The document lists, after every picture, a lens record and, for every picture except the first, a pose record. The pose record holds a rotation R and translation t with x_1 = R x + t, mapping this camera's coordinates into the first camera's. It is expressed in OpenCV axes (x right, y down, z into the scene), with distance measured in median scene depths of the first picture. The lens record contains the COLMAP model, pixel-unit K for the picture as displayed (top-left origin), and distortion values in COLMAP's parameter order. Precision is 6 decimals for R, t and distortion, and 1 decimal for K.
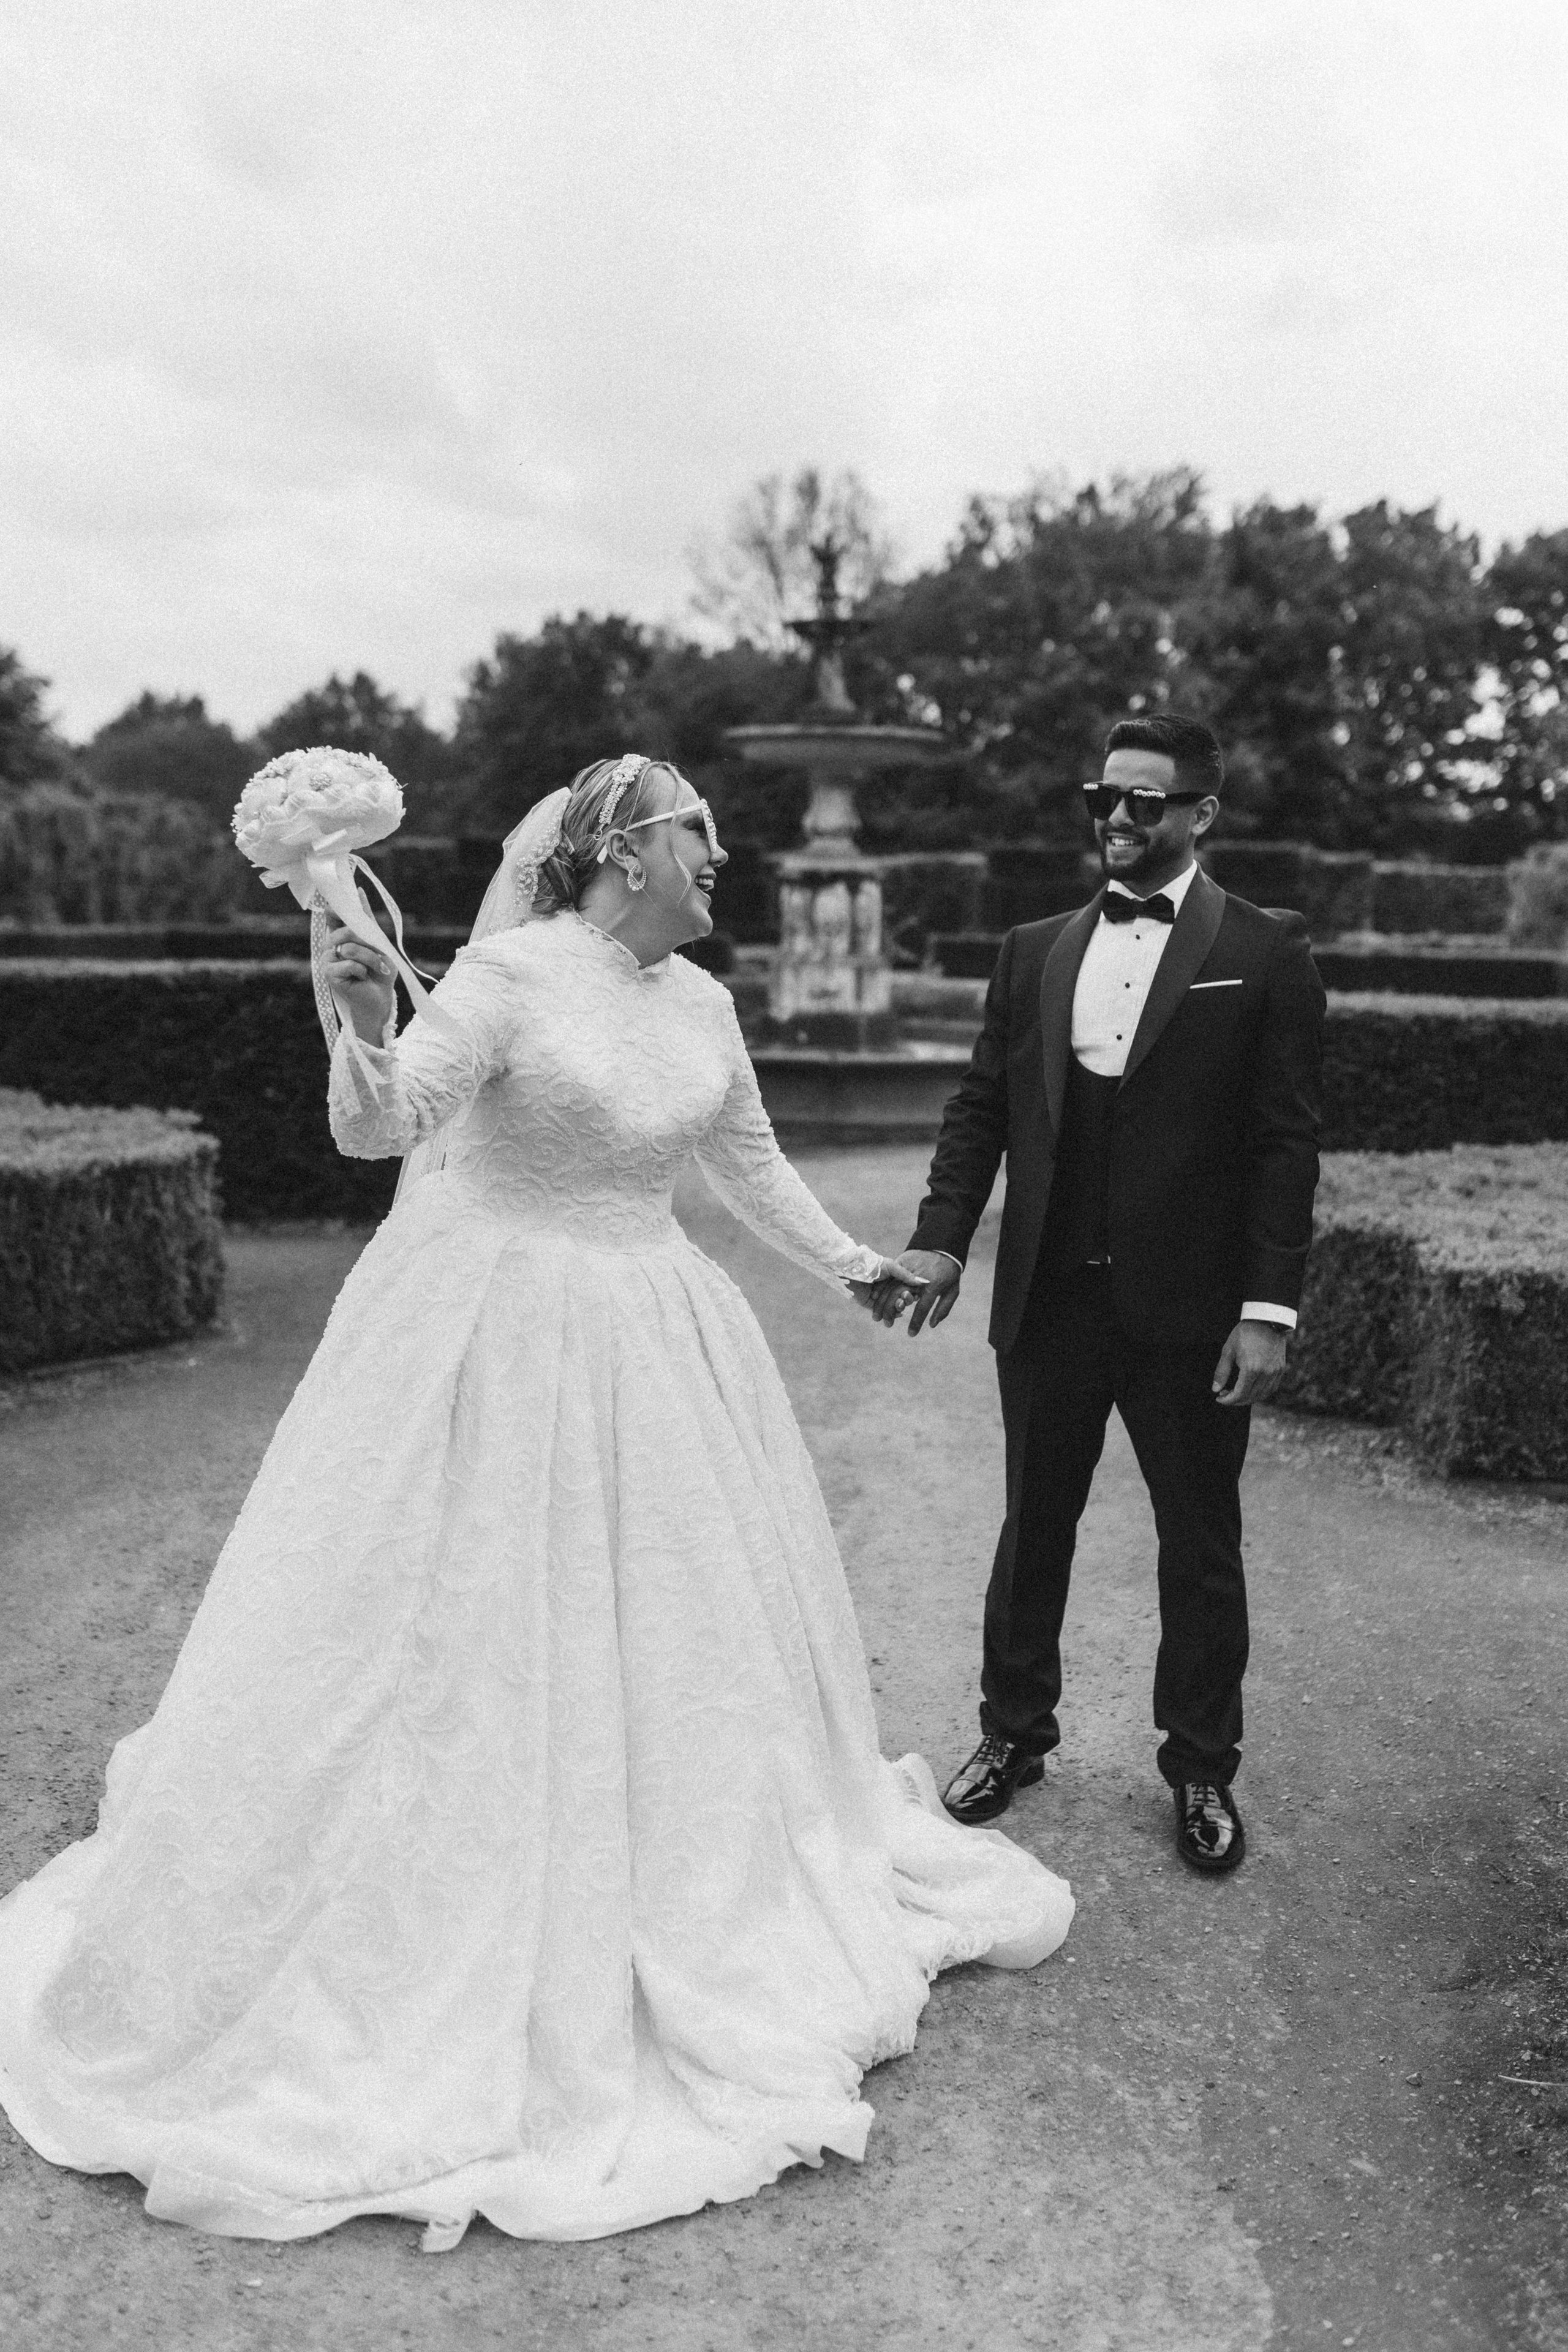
lens RADIAL K [[2191.5, 0, 868.3], [0, 2191.5, 1222.8], [0, 0, 1]] dist [-0.025263, 0.000000]
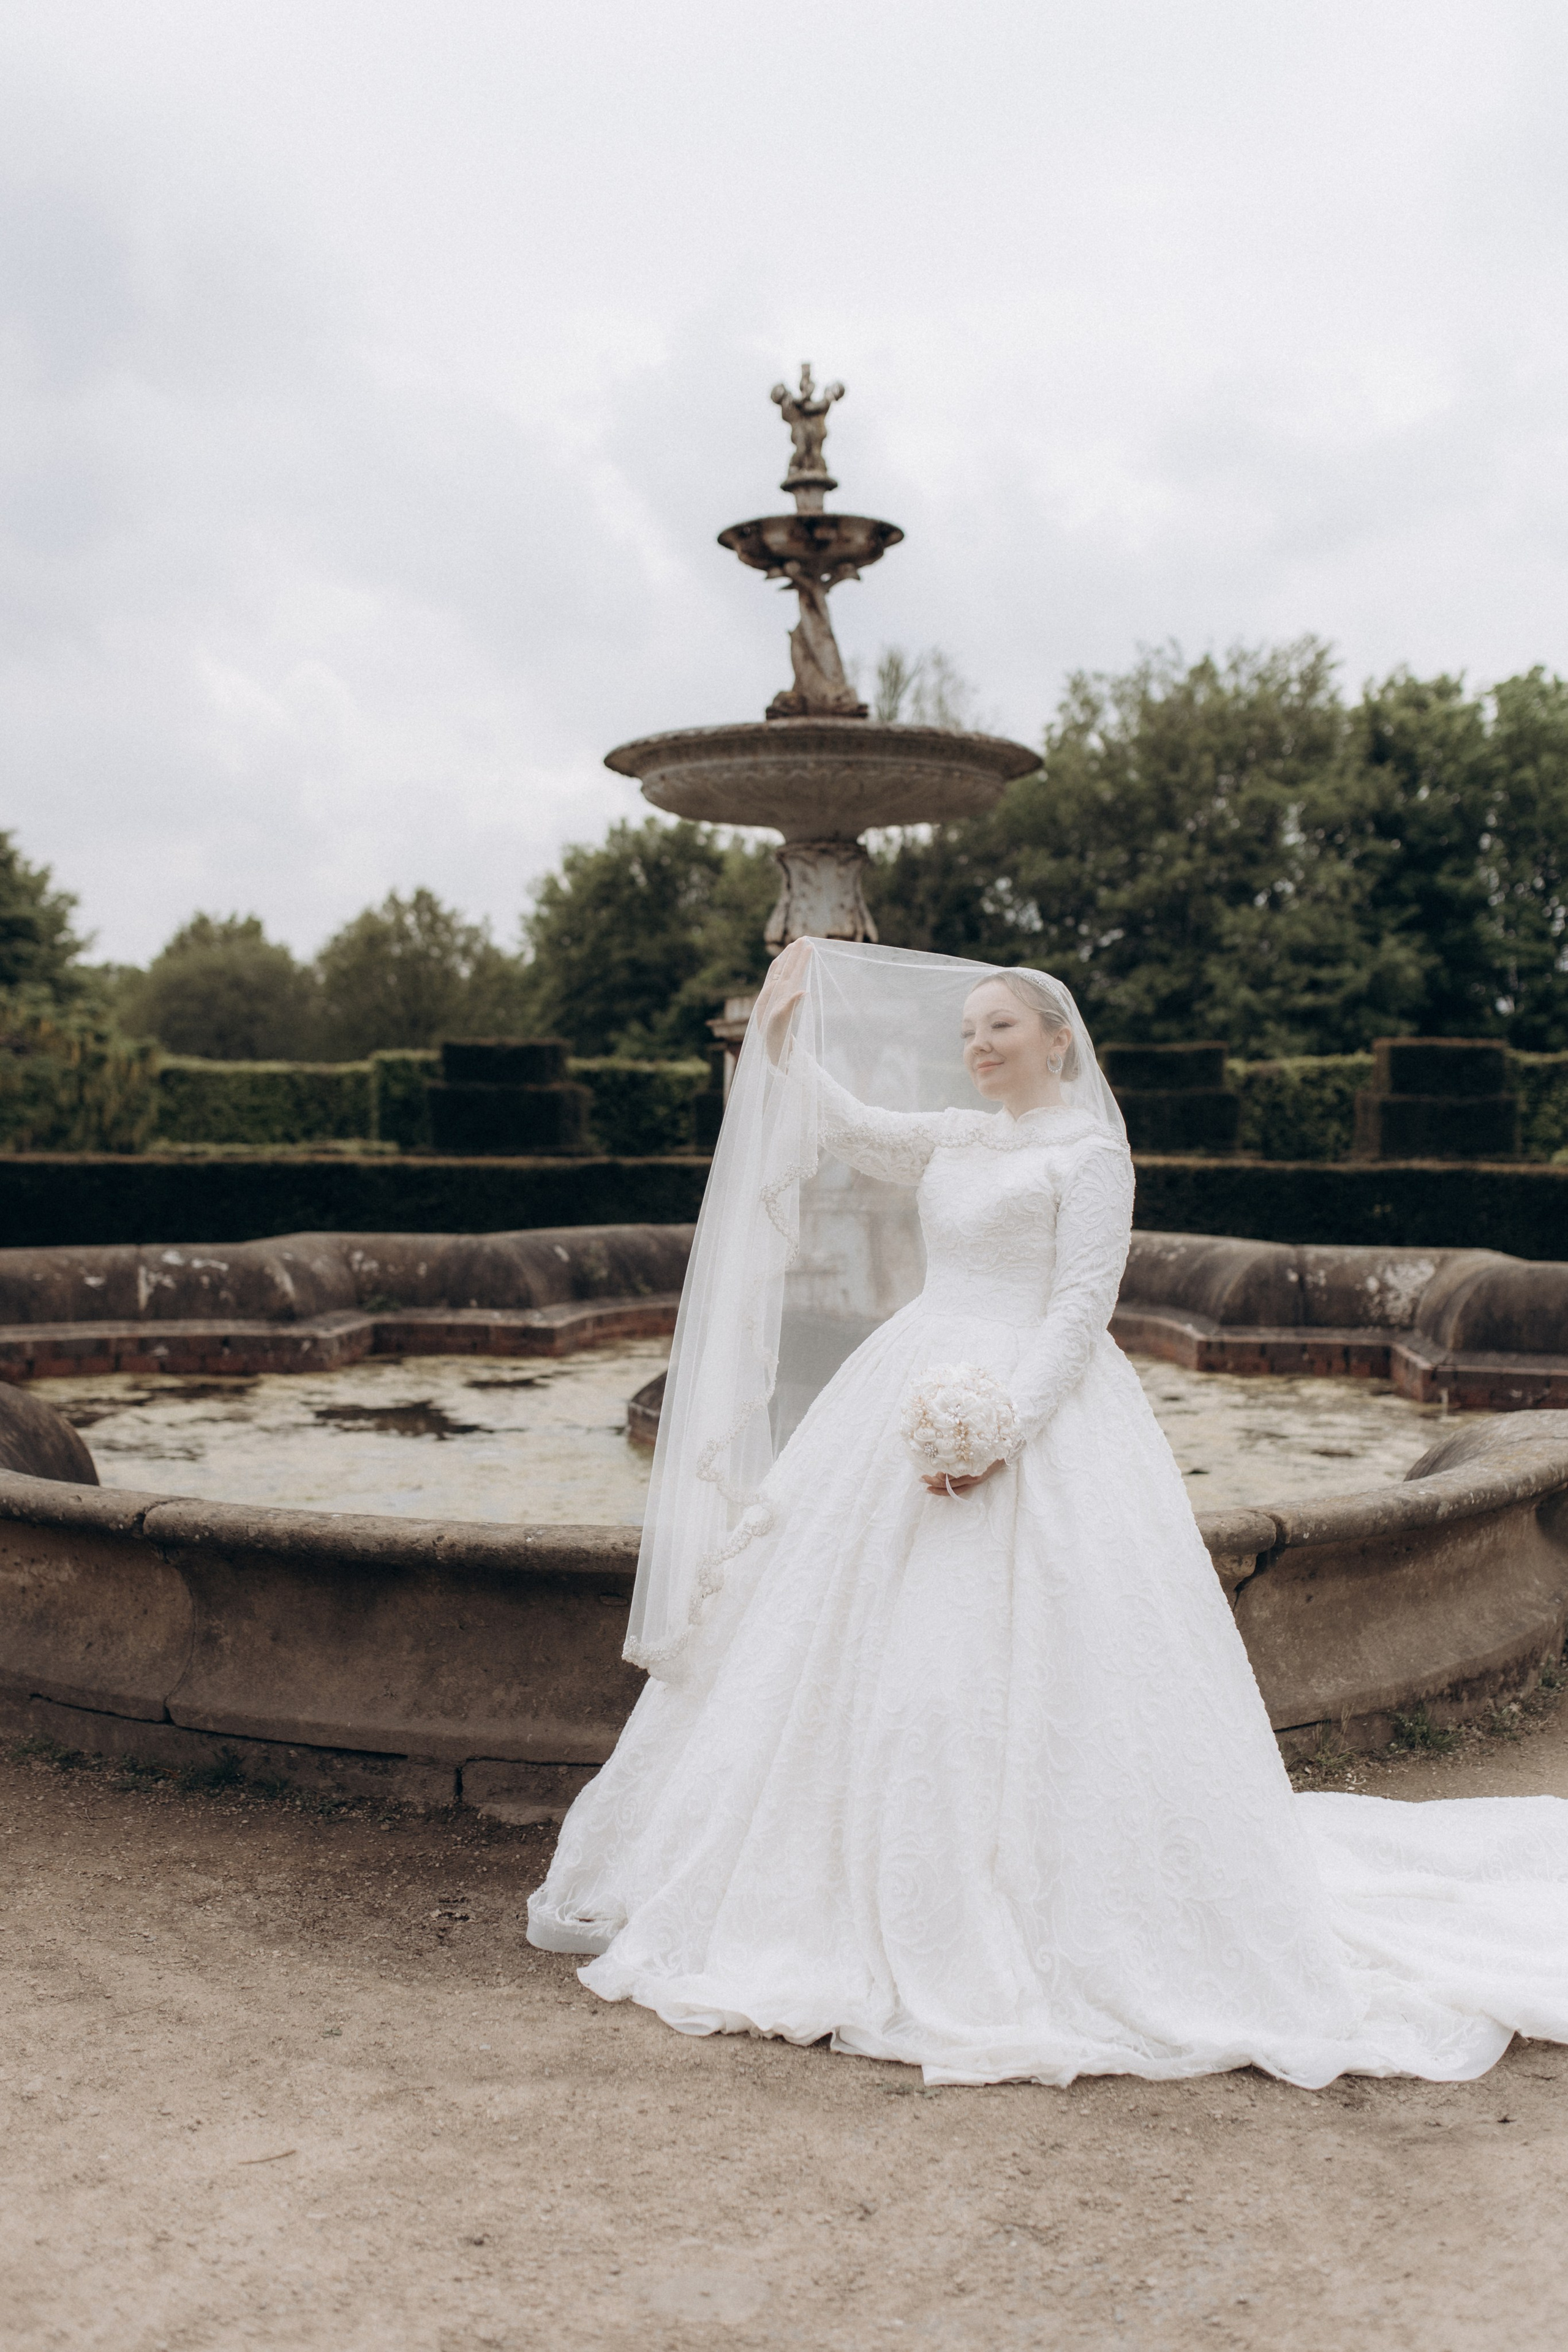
lens RADIAL K [[2191.5, 0, 796.1], [0, 2191.5, 1202.7], [0, 0, 1]] dist [-0.025263, 0.000000]
pose [[0.996695, -0.009271, -0.080698, 0.004431], [0.000152, 0.993676, -0.112287, -0.015986], [0.081229, 0.111903, 0.990394, 0.126930]]
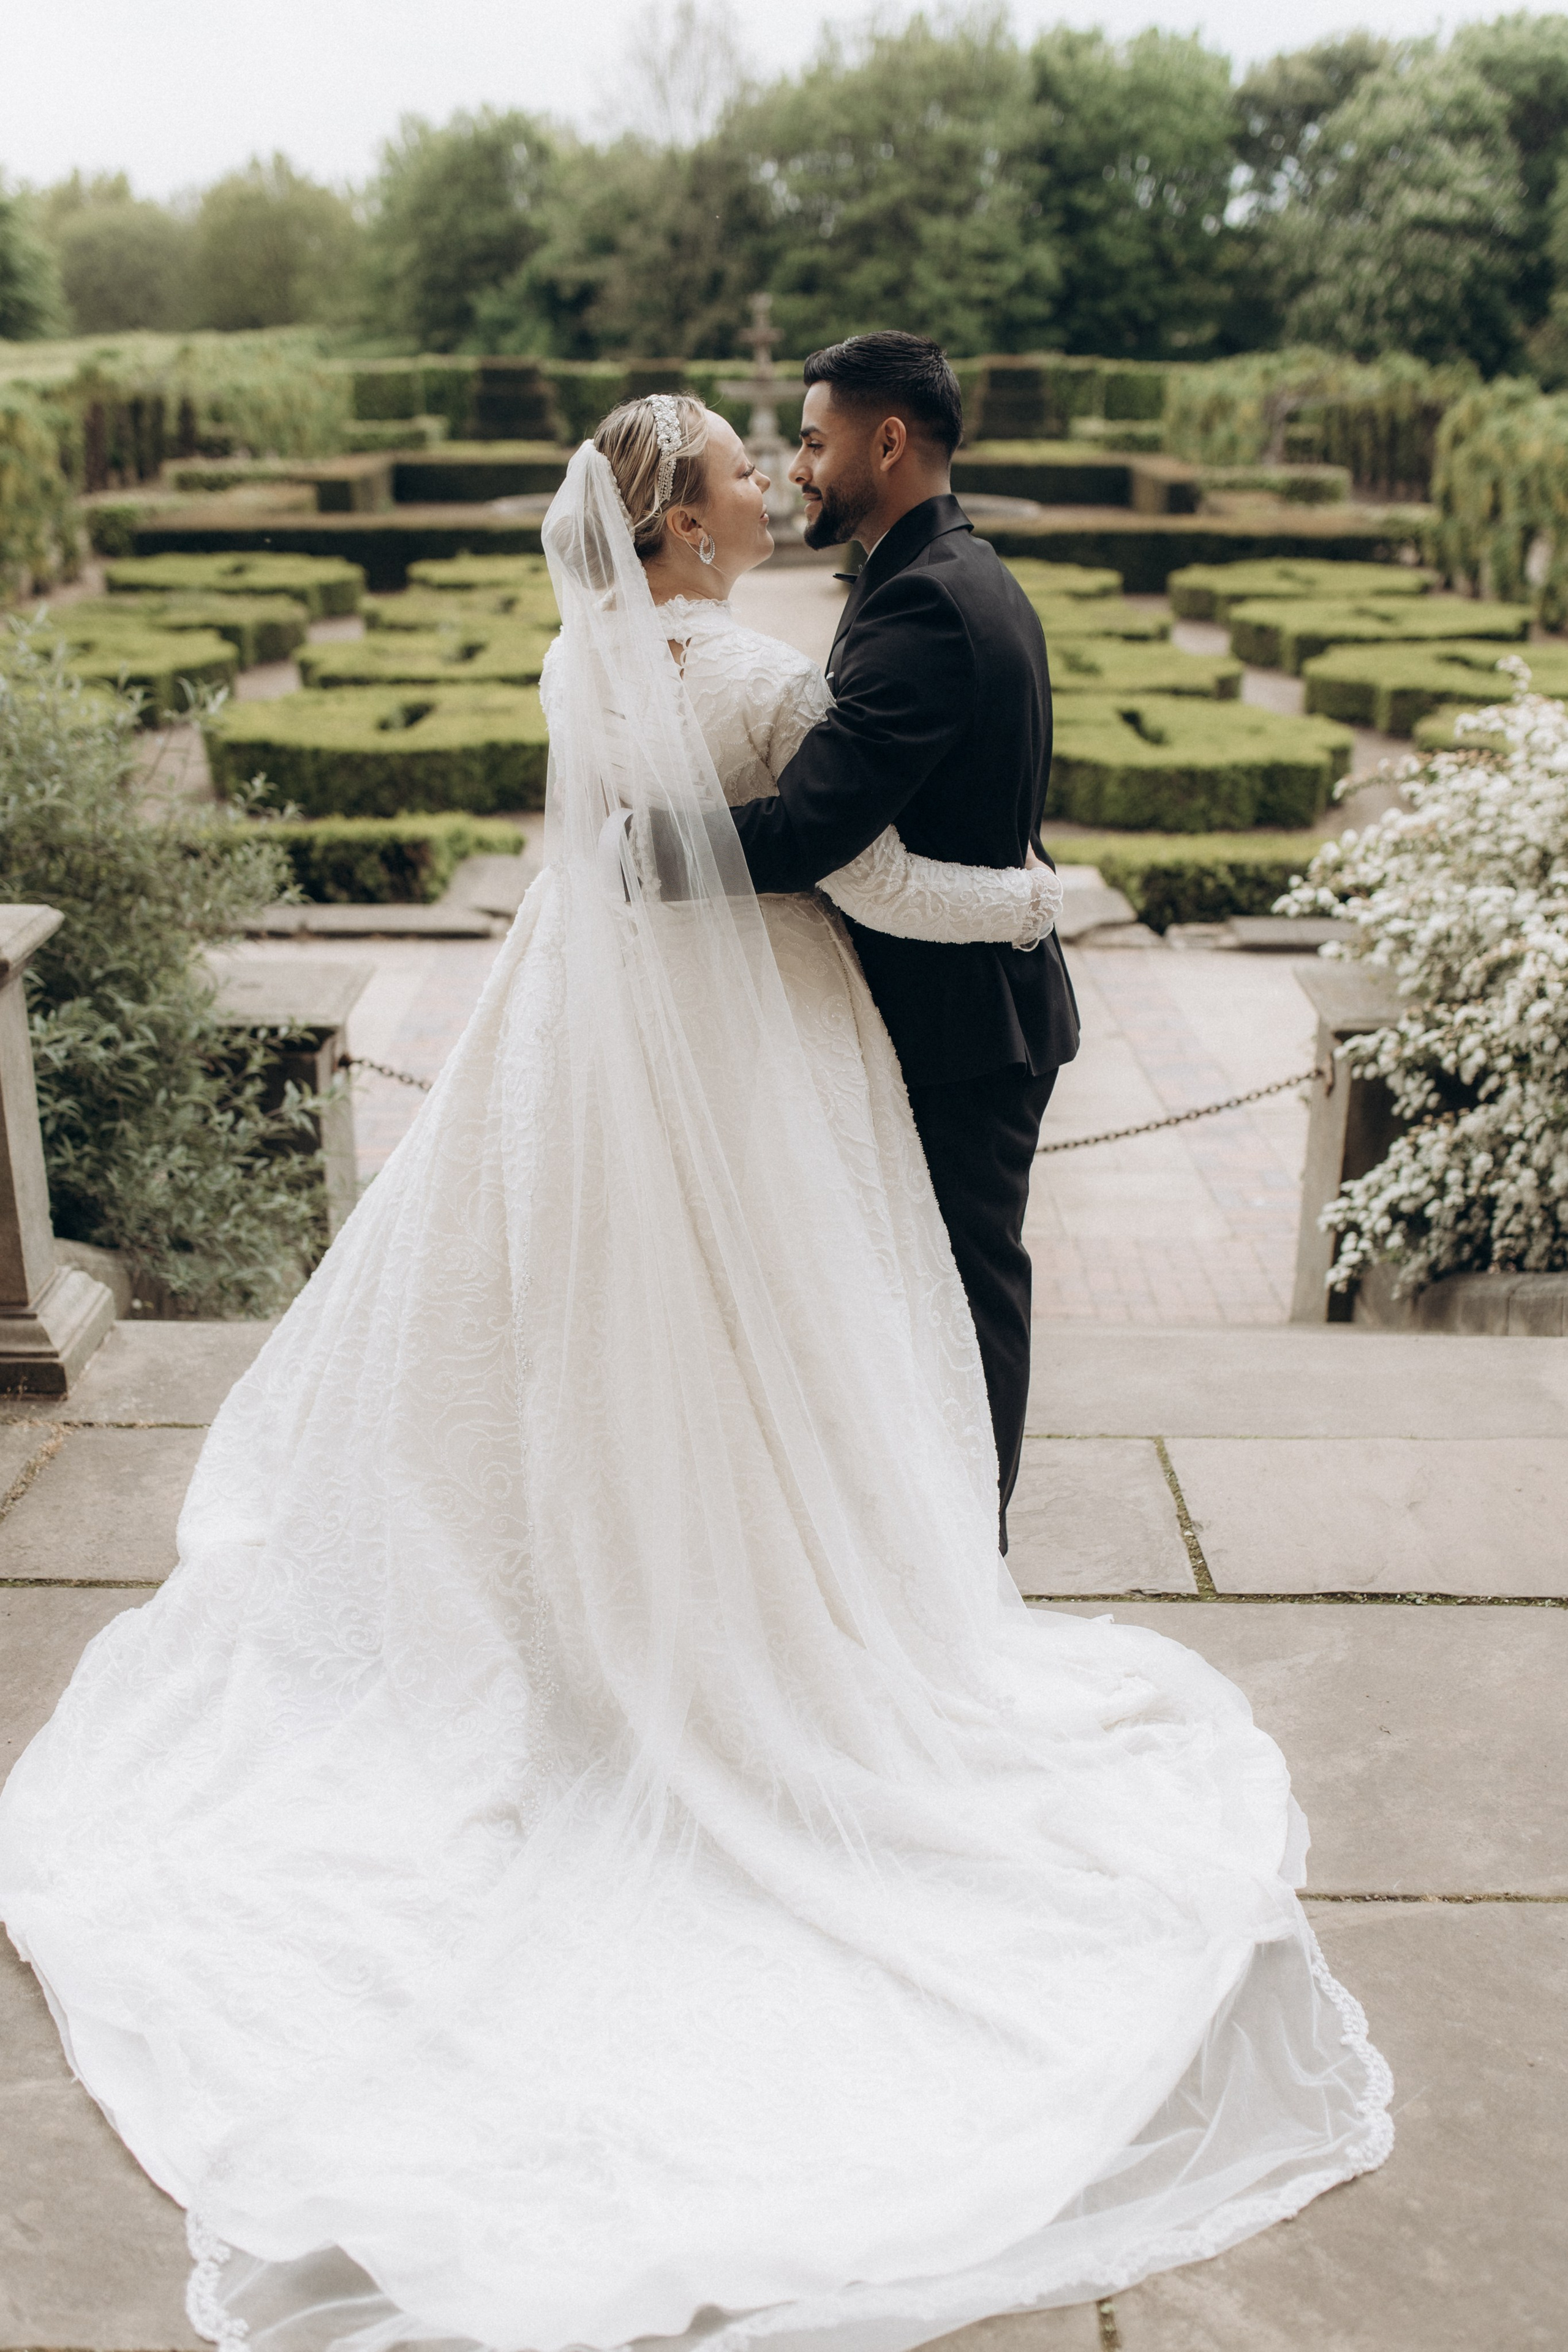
lens RADIAL K [[2191.5, 0, 787.6], [0, 2191.5, 1200.0], [0, 0, 1]] dist [-0.025263, 0.000000]
pose [[0.999461, -0.024490, 0.021880, -0.014887], [0.018590, 0.971135, 0.237807, 0.015590], [-0.027072, -0.237272, 0.971066, -0.344325]]
